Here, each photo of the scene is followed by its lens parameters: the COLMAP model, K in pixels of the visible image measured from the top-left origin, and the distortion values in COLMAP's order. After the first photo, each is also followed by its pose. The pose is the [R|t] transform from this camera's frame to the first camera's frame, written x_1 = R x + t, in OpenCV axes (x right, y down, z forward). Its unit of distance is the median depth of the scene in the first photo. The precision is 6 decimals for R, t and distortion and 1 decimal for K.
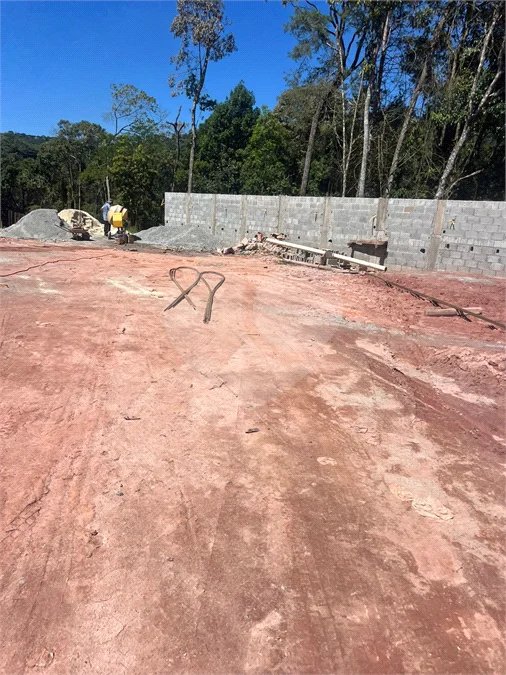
lens RADIAL K [[506.7, 0, 251.3], [0, 506.7, 334.2], [0, 0, 1]] dist [0.041181, -0.055400]
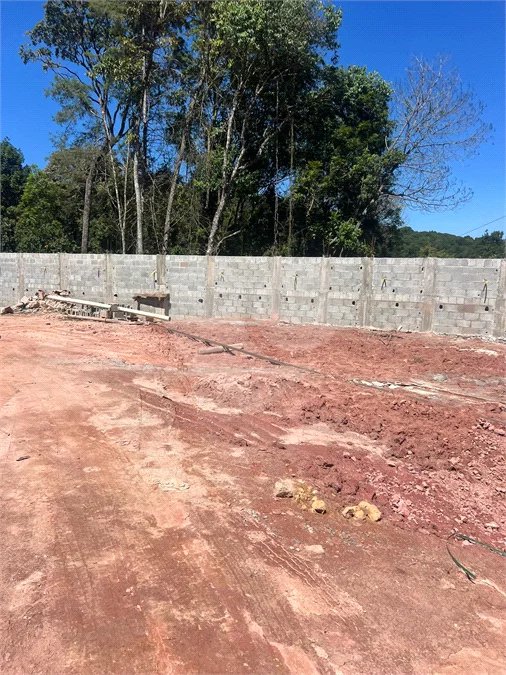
lens RADIAL K [[506.7, 0, 268.1], [0, 506.7, 357.1], [0, 0, 1]] dist [0.041181, -0.055400]
pose [[0.914189, -0.094401, 0.394140, 0.030775], [0.119197, 0.992110, -0.038850, 0.031967], [-0.387363, 0.082496, 0.918229, -0.113109]]
